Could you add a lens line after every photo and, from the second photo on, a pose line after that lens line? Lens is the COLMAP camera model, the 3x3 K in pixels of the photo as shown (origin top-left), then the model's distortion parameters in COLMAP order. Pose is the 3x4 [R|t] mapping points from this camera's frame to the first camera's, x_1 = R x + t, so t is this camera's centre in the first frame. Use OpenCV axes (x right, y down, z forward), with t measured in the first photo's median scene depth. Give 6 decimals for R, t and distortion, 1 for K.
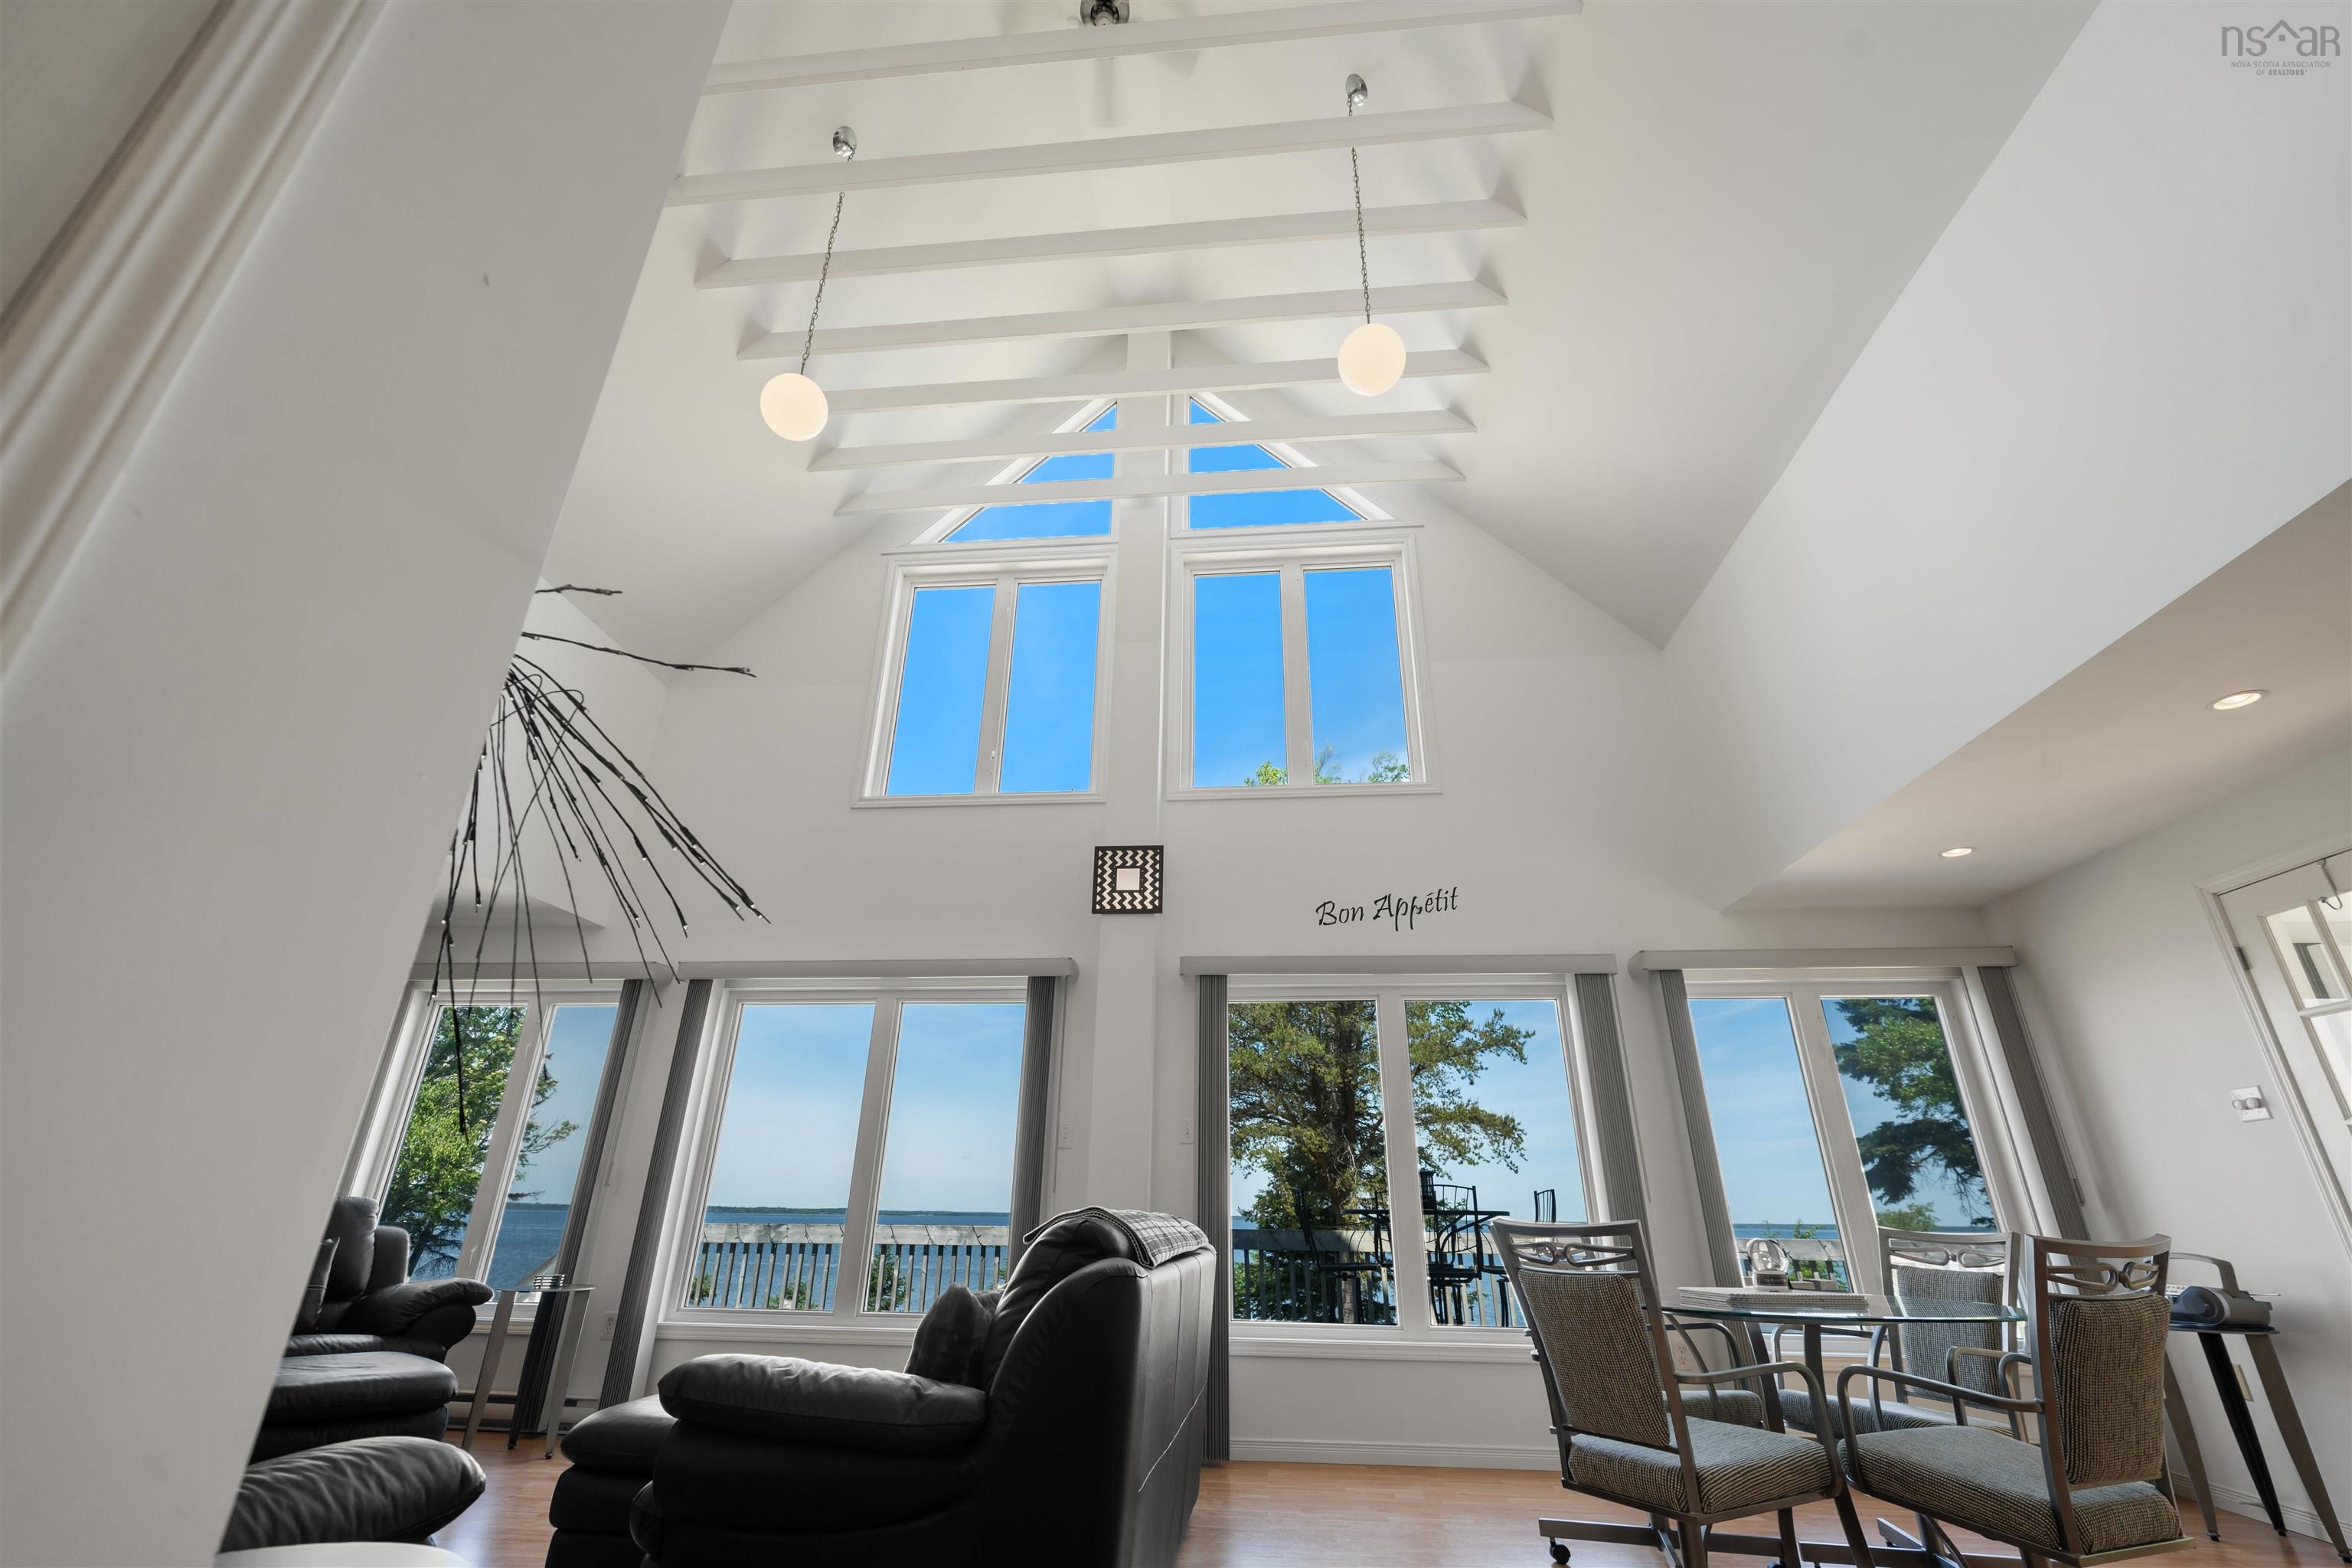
lens RADIAL K [[980.1, 0, 1171.5], [0, 980.1, 792.6], [0, 0, 1]] dist [-0.001550, 0.000503]
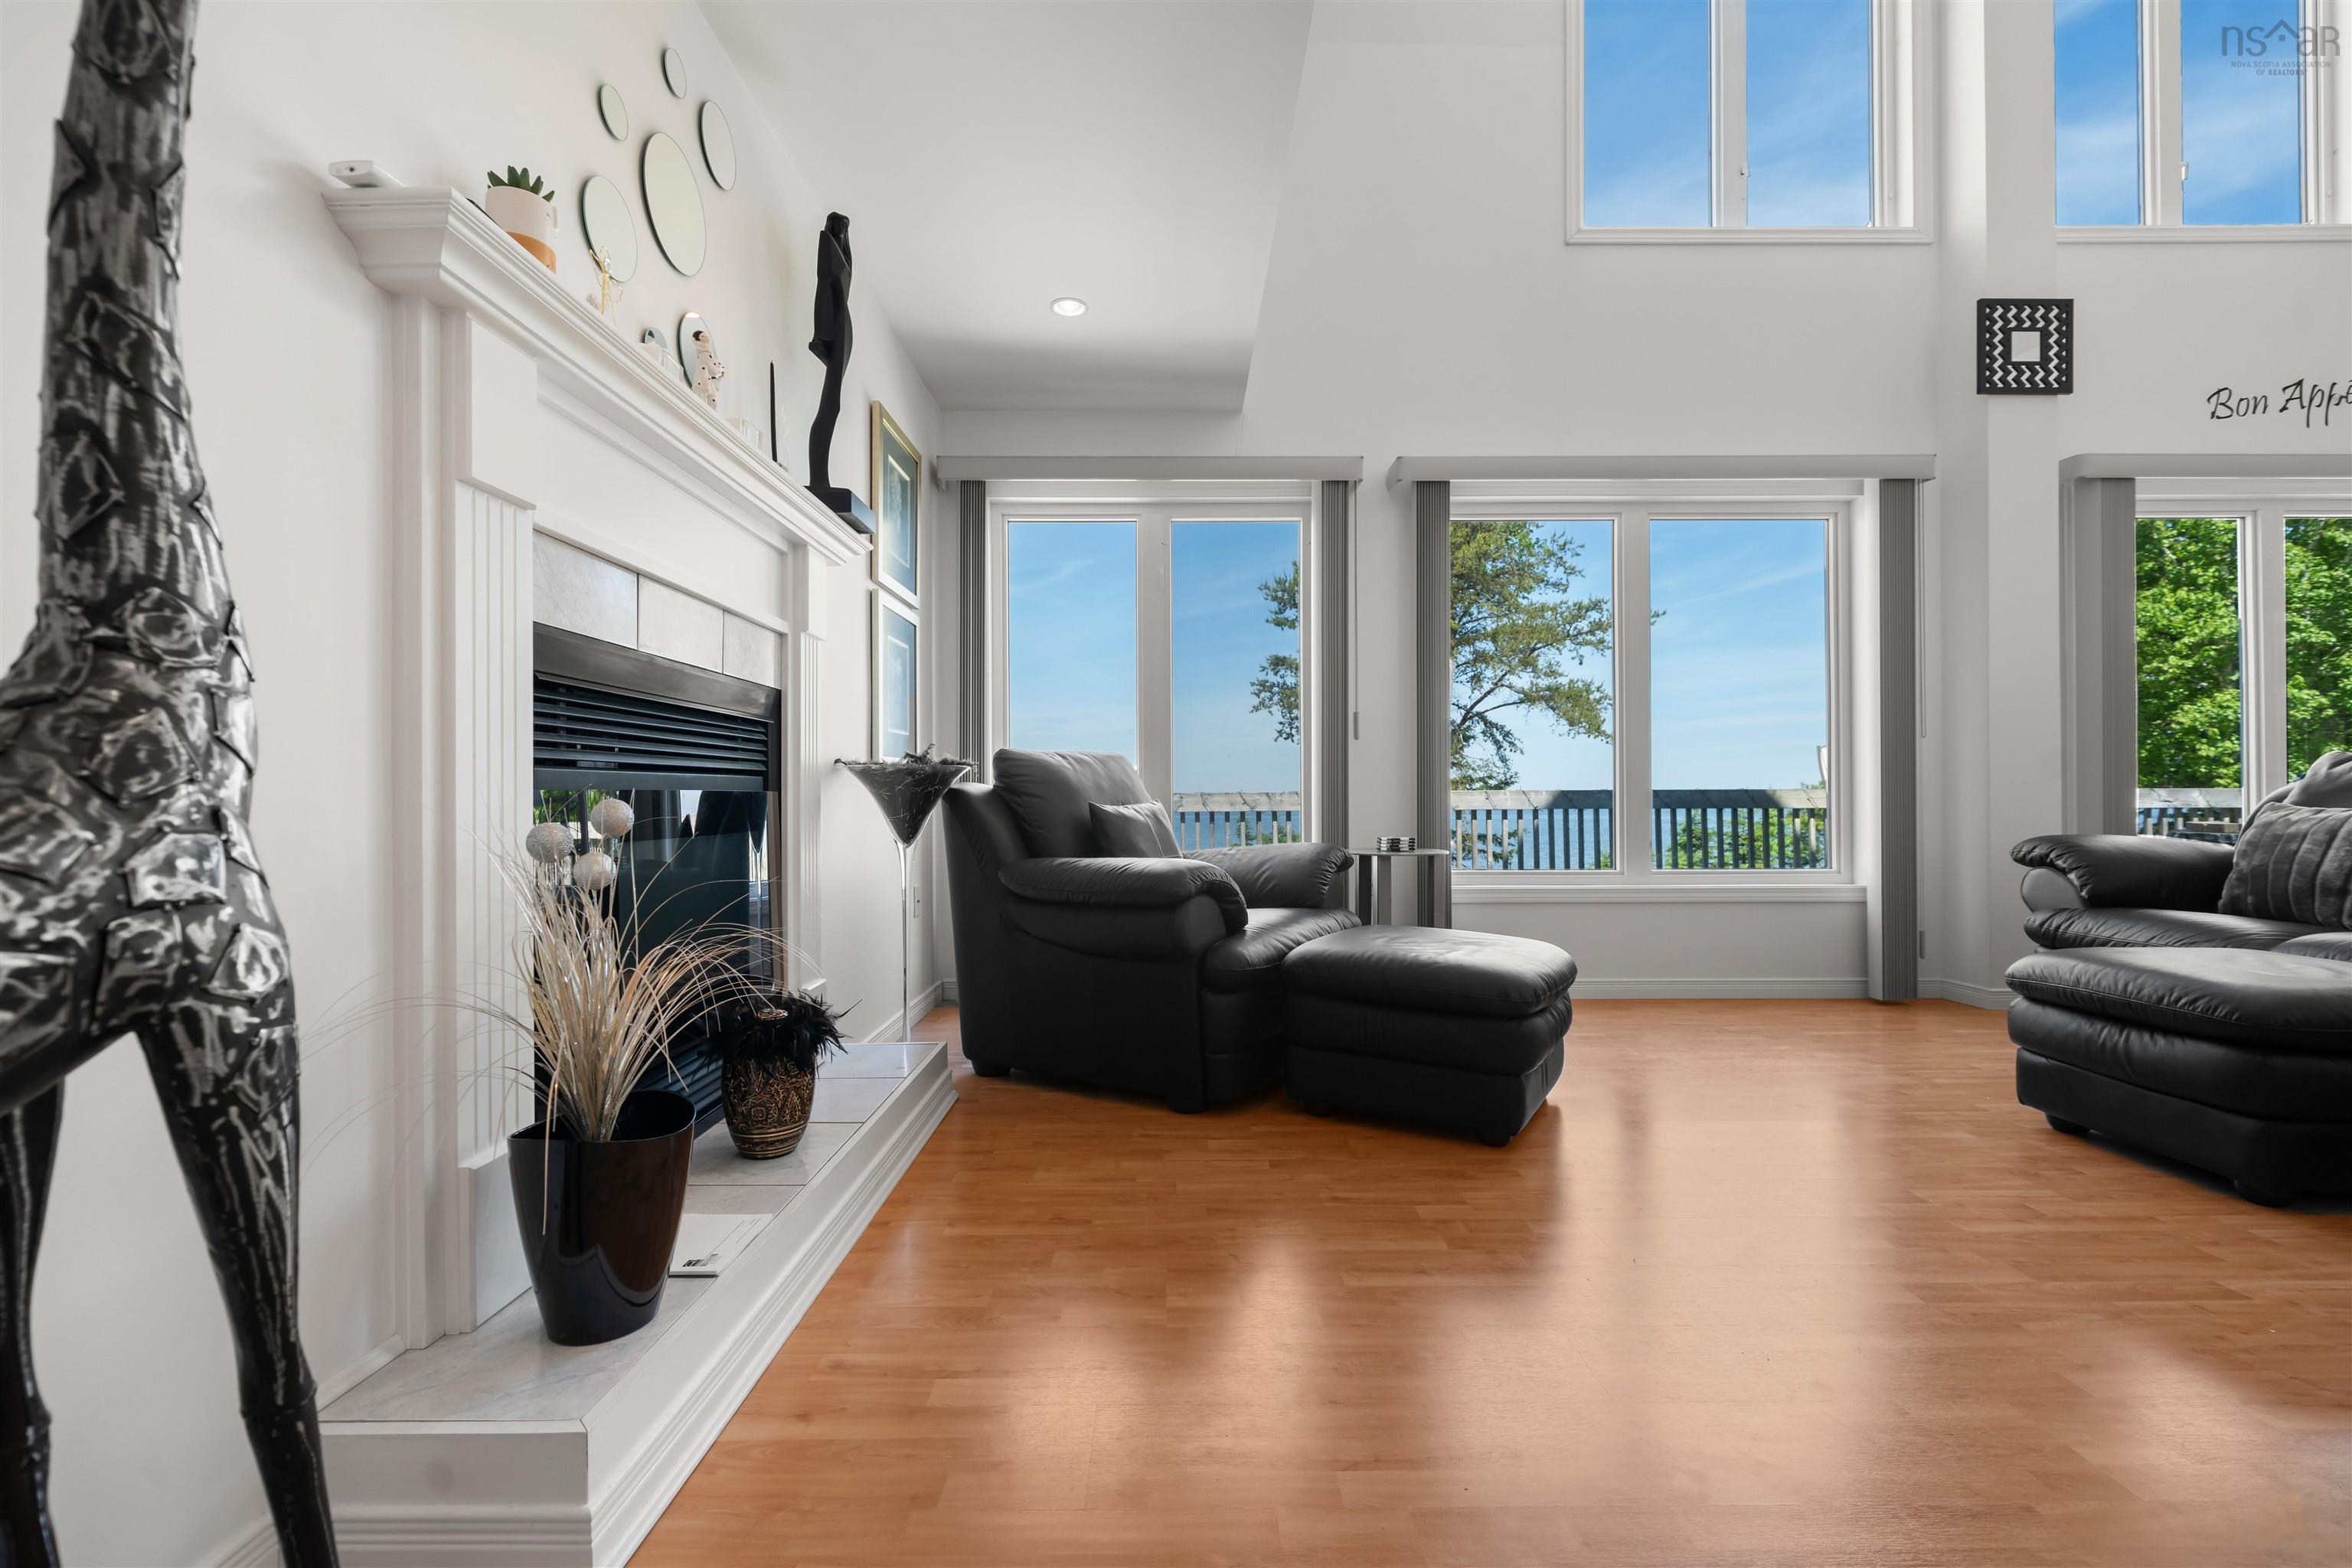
lens RADIAL K [[980.1, 0, 1171.5], [0, 980.1, 792.6], [0, 0, 1]] dist [-0.001550, 0.000503]
pose [[0.994907, -0.017682, 0.099238, -0.768521], [-0.022698, 0.919912, 0.391468, 0.123028], [-0.098212, -0.391727, 0.914825, 0.246181]]
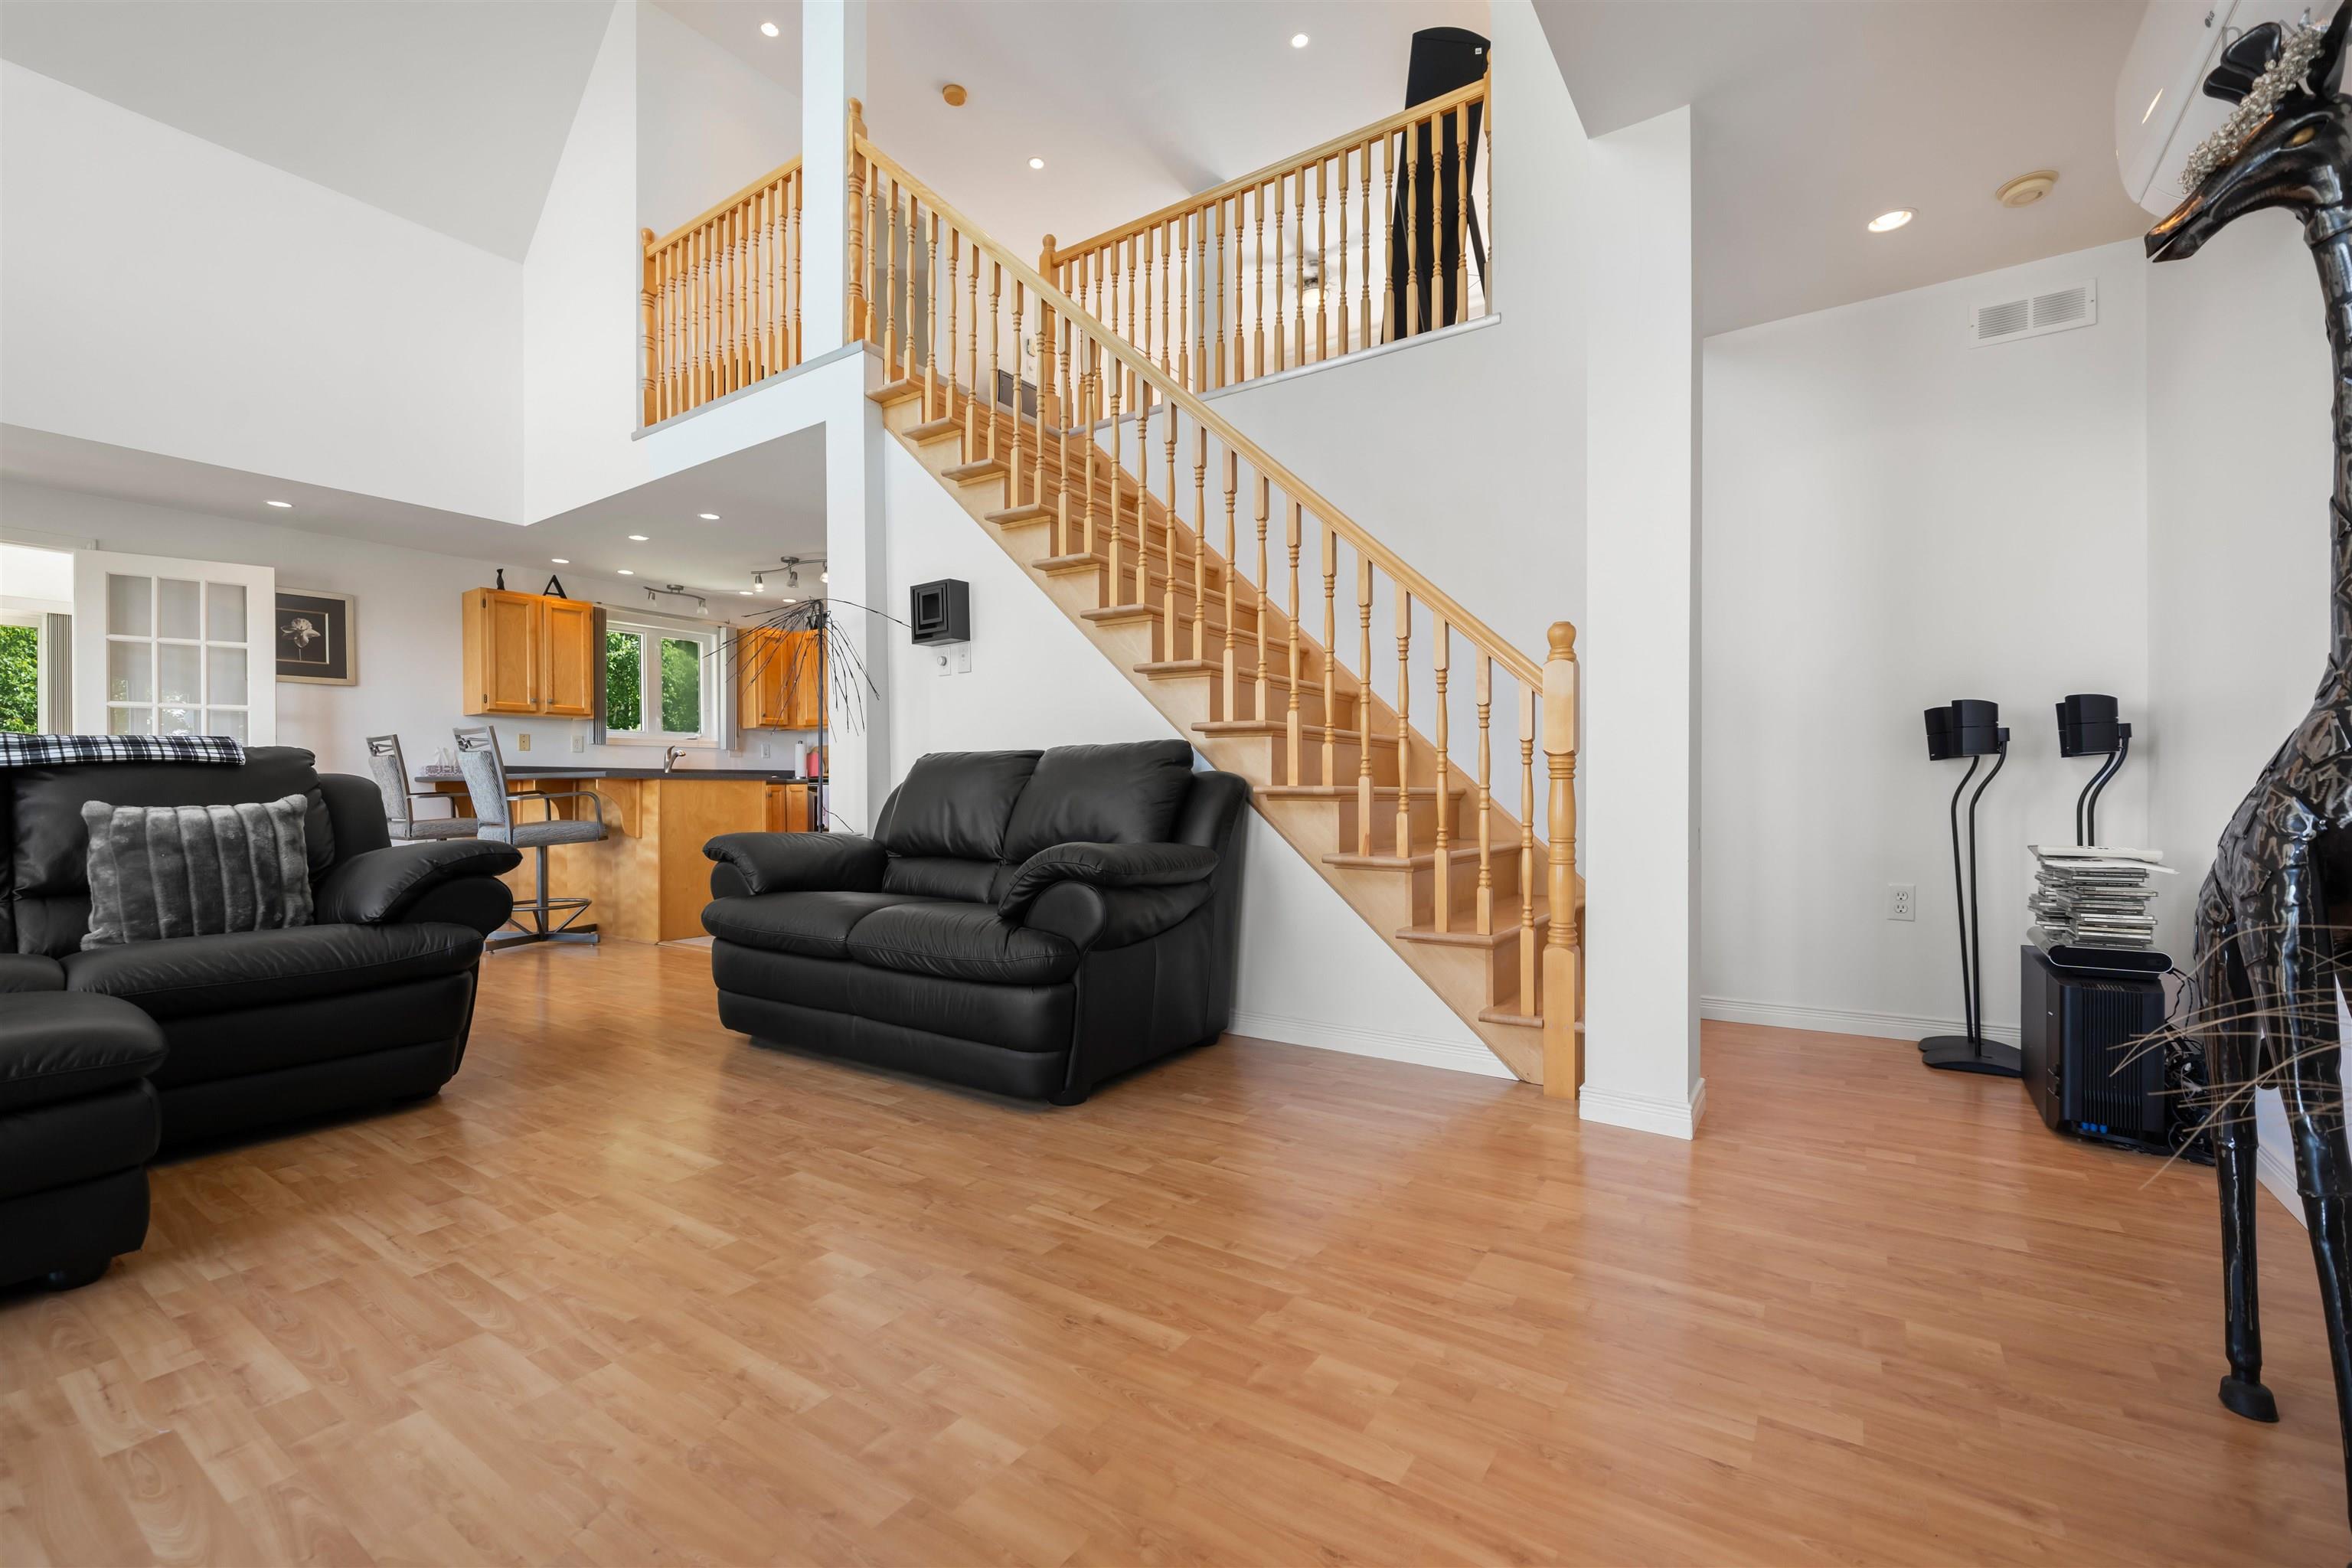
lens RADIAL K [[991.0, 0, 1180.3], [0, 991.0, 795.1], [0, 0, 1]] dist [-0.000688, -0.000511]
pose [[-0.877230, -0.014753, 0.479843, -0.772477], [-0.200484, 0.919453, -0.338249, 0.304972], [-0.436203, -0.392923, -0.809530, 0.663085]]
